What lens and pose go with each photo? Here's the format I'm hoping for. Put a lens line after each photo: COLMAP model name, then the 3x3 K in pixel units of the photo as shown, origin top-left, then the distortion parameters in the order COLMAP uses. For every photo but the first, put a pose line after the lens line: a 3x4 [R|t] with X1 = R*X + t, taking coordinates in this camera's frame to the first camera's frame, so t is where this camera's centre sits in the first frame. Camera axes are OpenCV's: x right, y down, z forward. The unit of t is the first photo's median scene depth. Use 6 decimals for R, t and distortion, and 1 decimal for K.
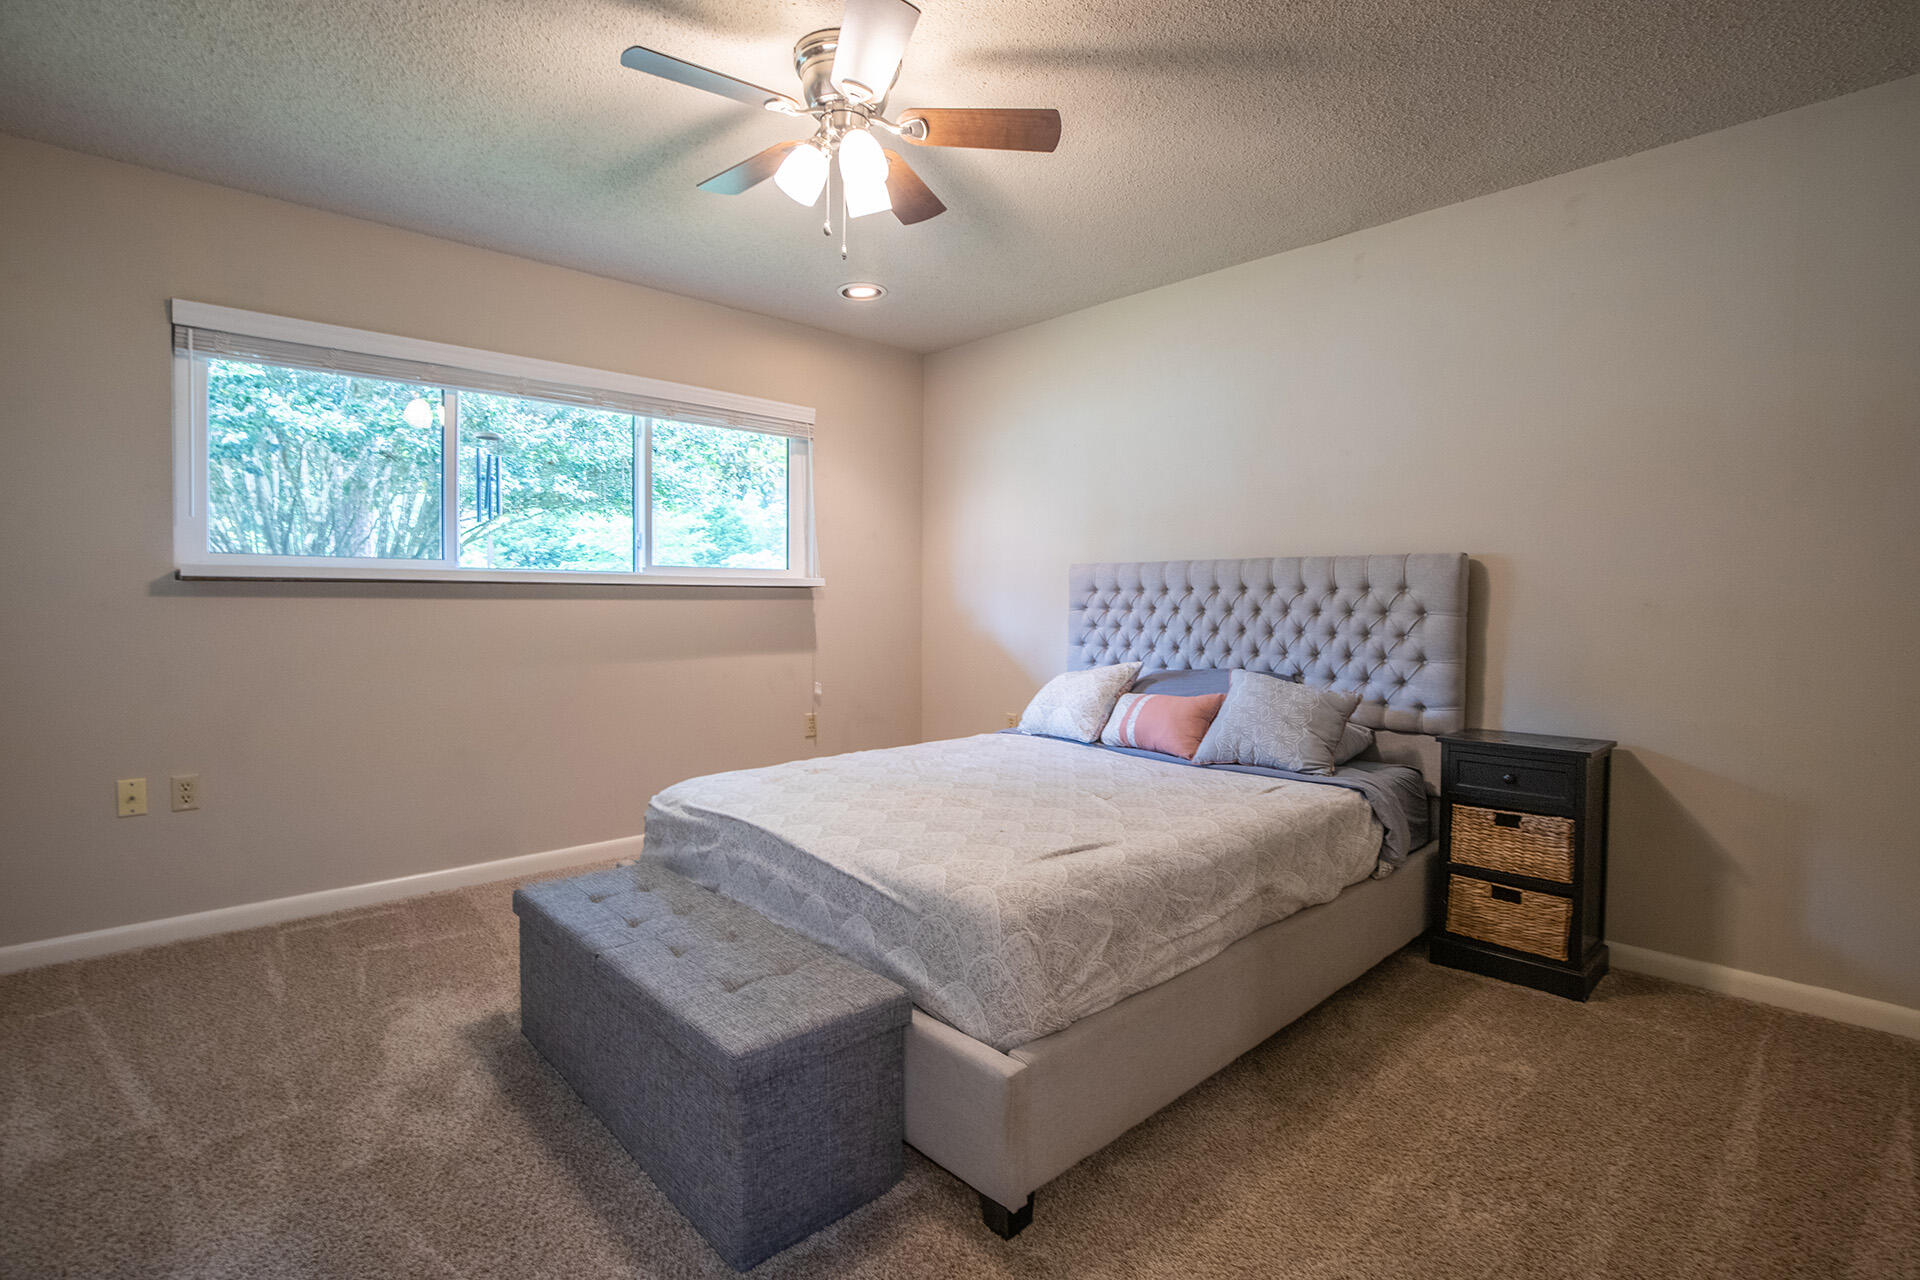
lens RADIAL K [[904.2, 0, 972.2], [0, 904.2, 634.2], [0, 0, 1]] dist [-0.016488, 0.000962]
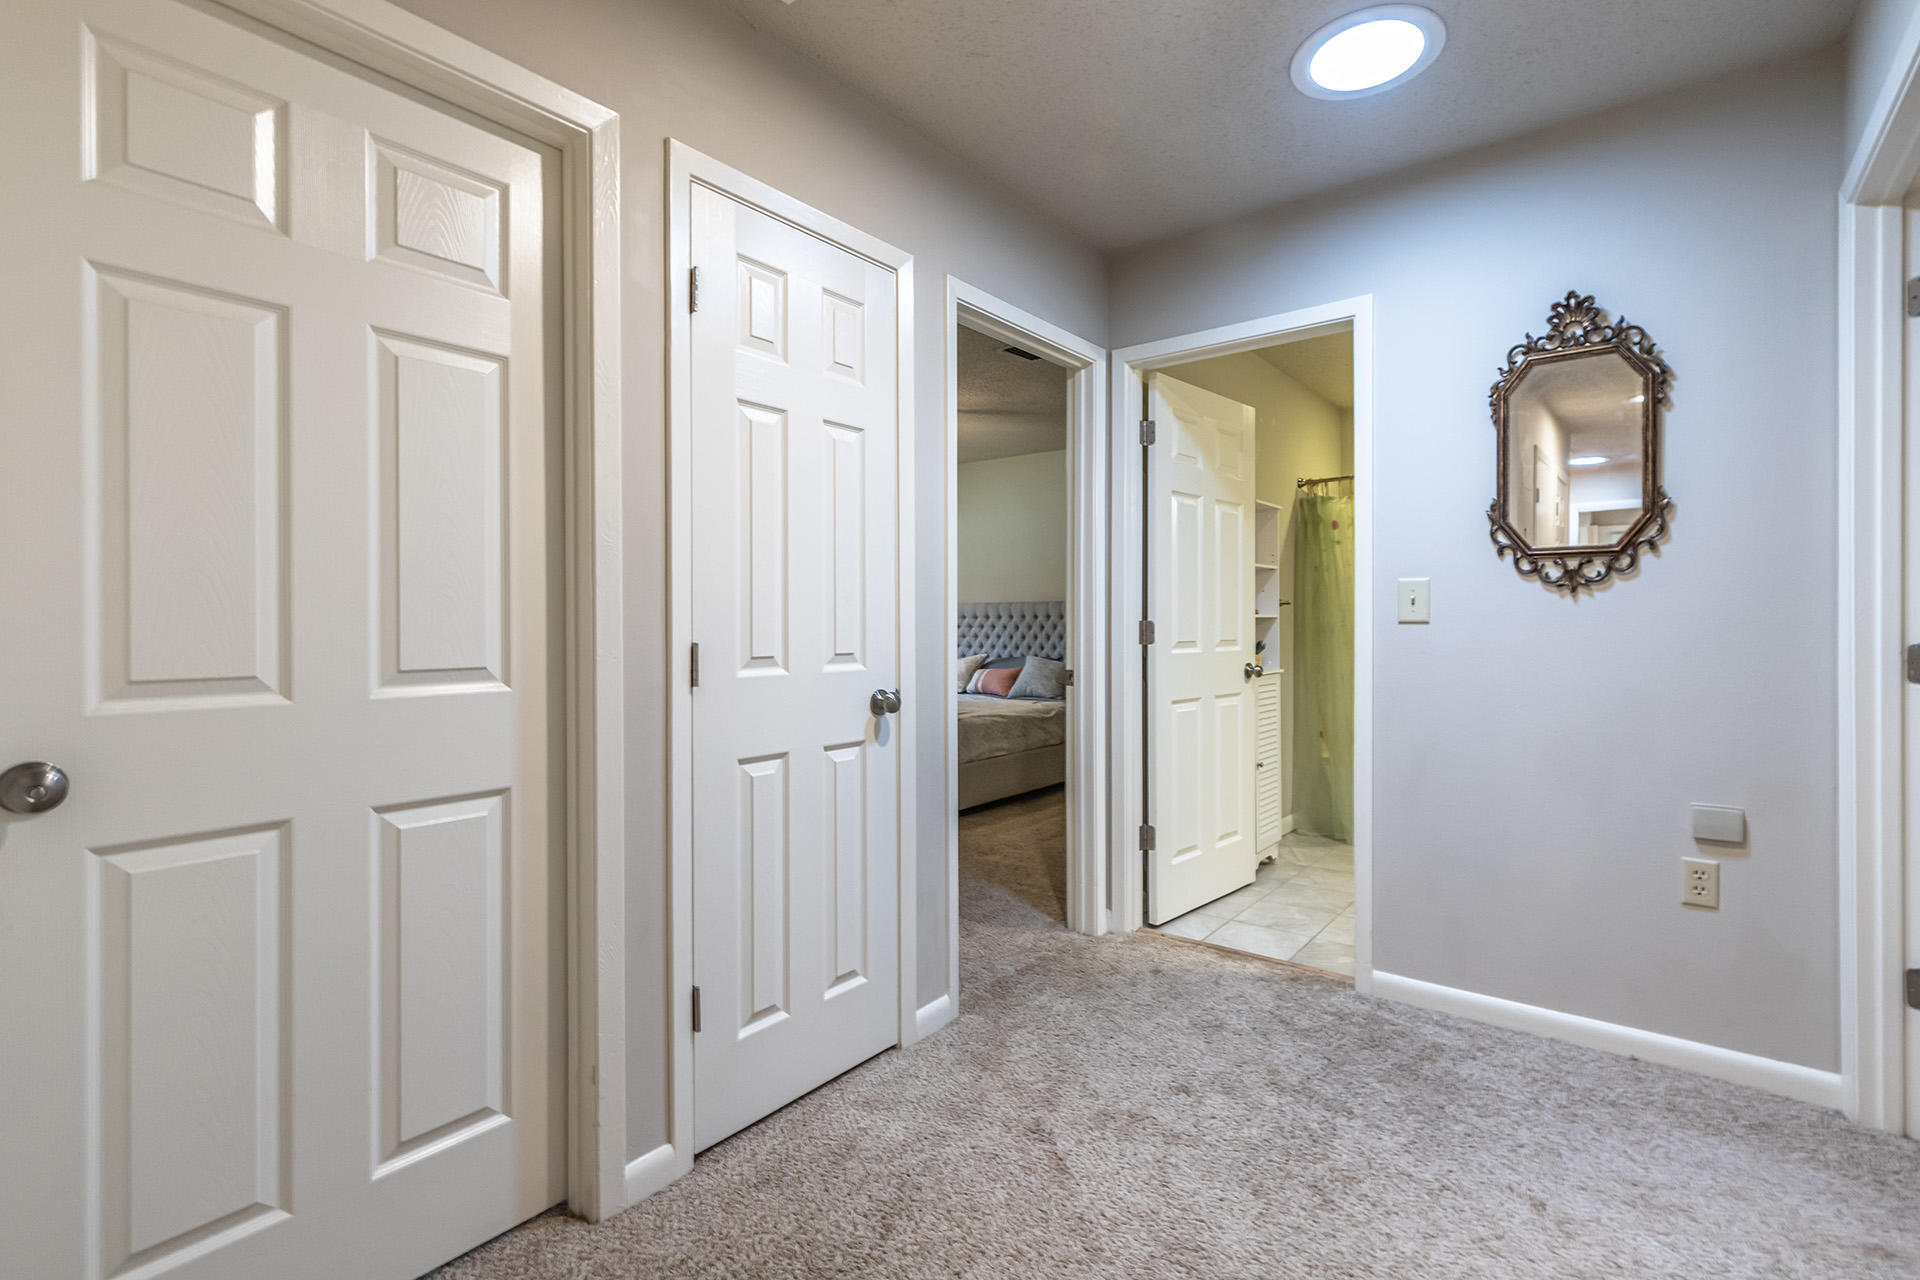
lens RADIAL K [[865.1, 0, 960.0], [0, 865.1, 640.0], [0, 0, 1]] dist [0.001460, 0.000708]
pose [[0.993427, -0.023098, 0.112115, -0.085049], [0.023327, 0.999728, -0.000731, -0.000980], [-0.112067, 0.003342, 0.993695, -0.883049]]
